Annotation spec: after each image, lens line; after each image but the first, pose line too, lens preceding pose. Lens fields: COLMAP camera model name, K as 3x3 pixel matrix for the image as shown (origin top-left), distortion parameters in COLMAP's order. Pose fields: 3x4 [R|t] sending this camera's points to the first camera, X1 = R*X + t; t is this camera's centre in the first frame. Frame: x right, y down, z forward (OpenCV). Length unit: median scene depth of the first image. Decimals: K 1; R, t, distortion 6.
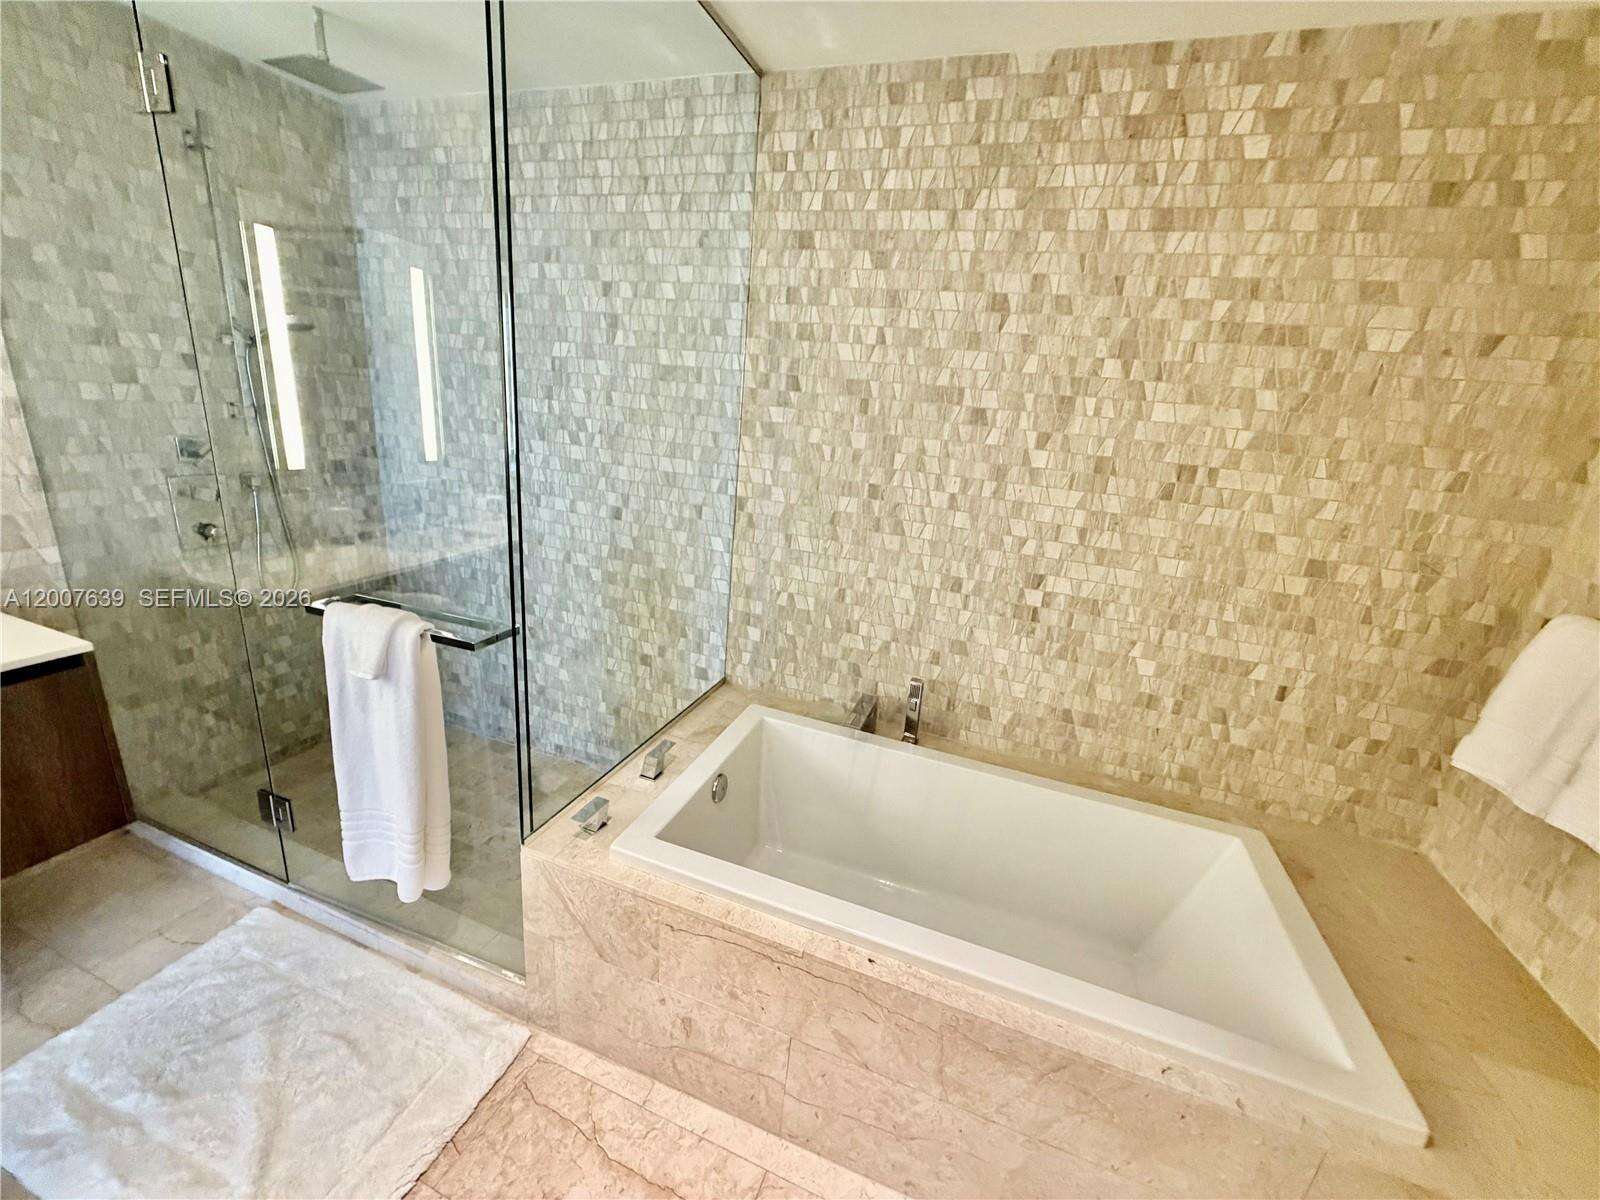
lens RADIAL K [[636.3, 0, 798.1], [0, 636.3, 601.2], [0, 0, 1]] dist [0.000018, 0.000173]
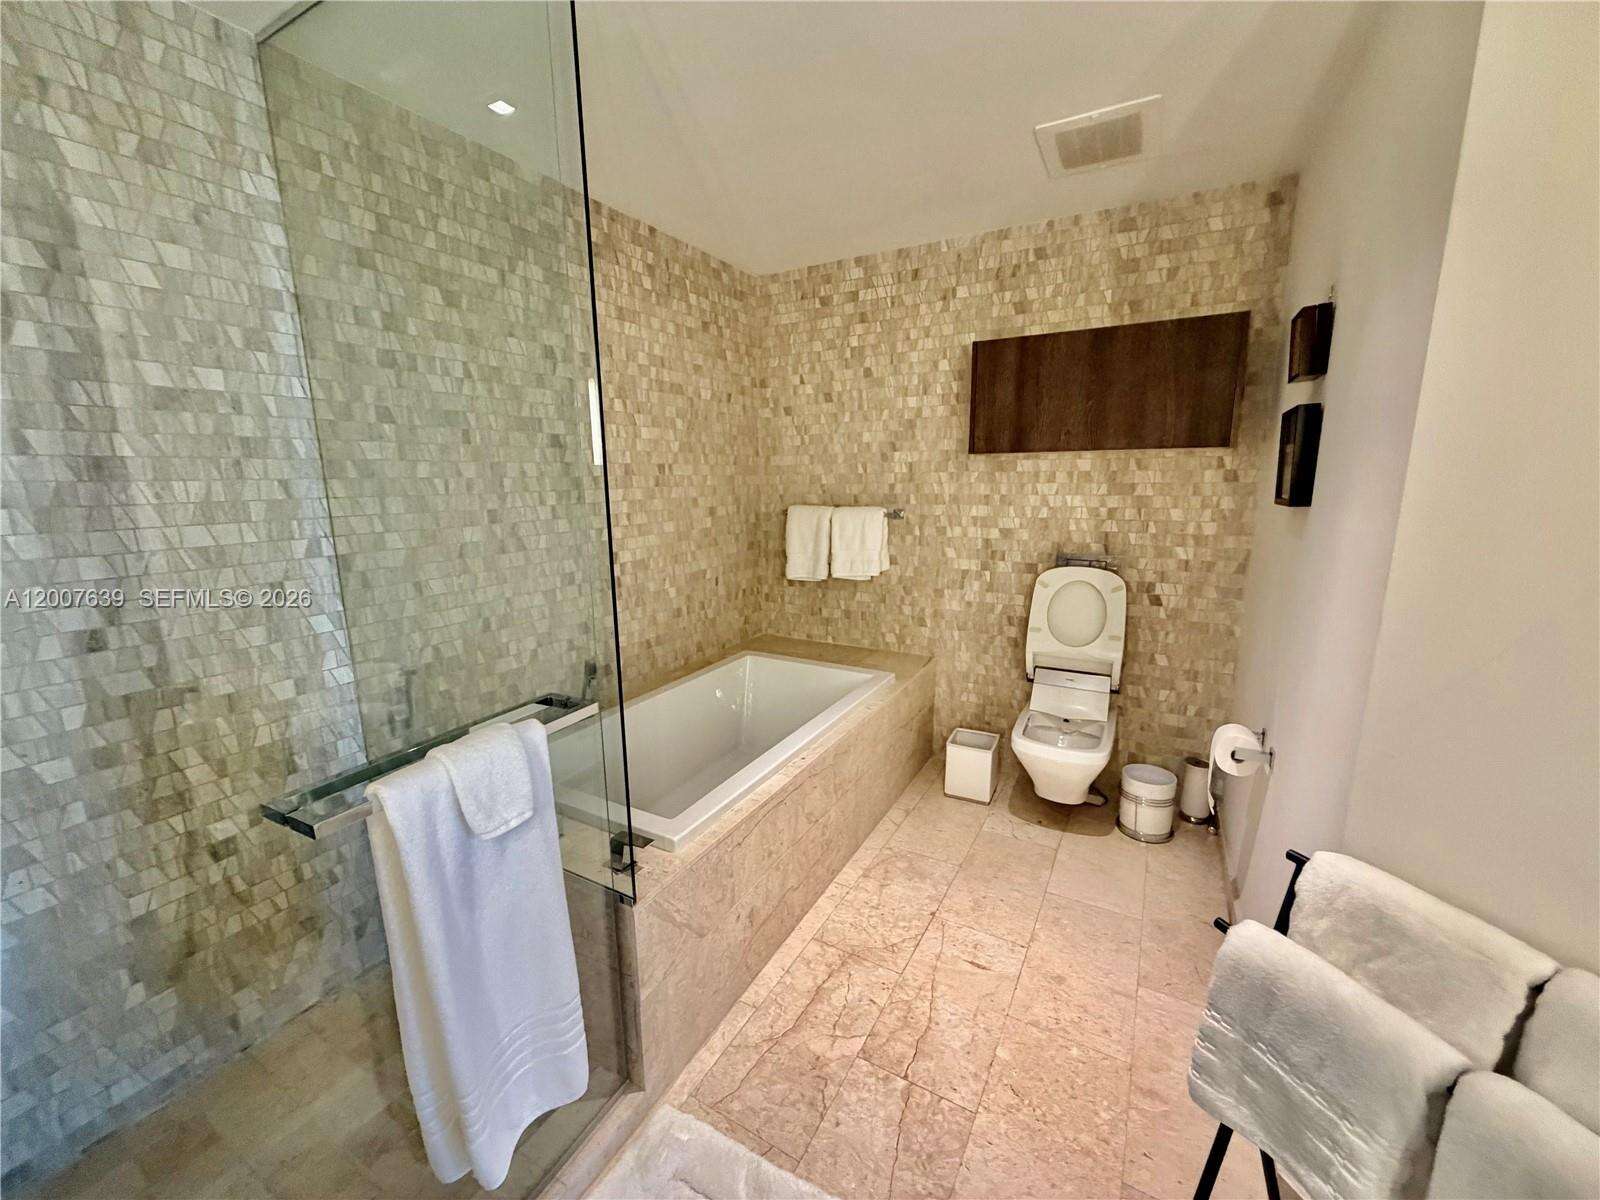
lens RADIAL K [[636.3, 0, 798.1], [0, 636.3, 601.2], [0, 0, 1]] dist [0.000018, 0.000173]
pose [[0.158164, -0.279704, 0.946969, -0.874197], [0.314091, 0.923478, 0.220306, -0.121547], [-0.936125, 0.262590, 0.233914, 0.334190]]
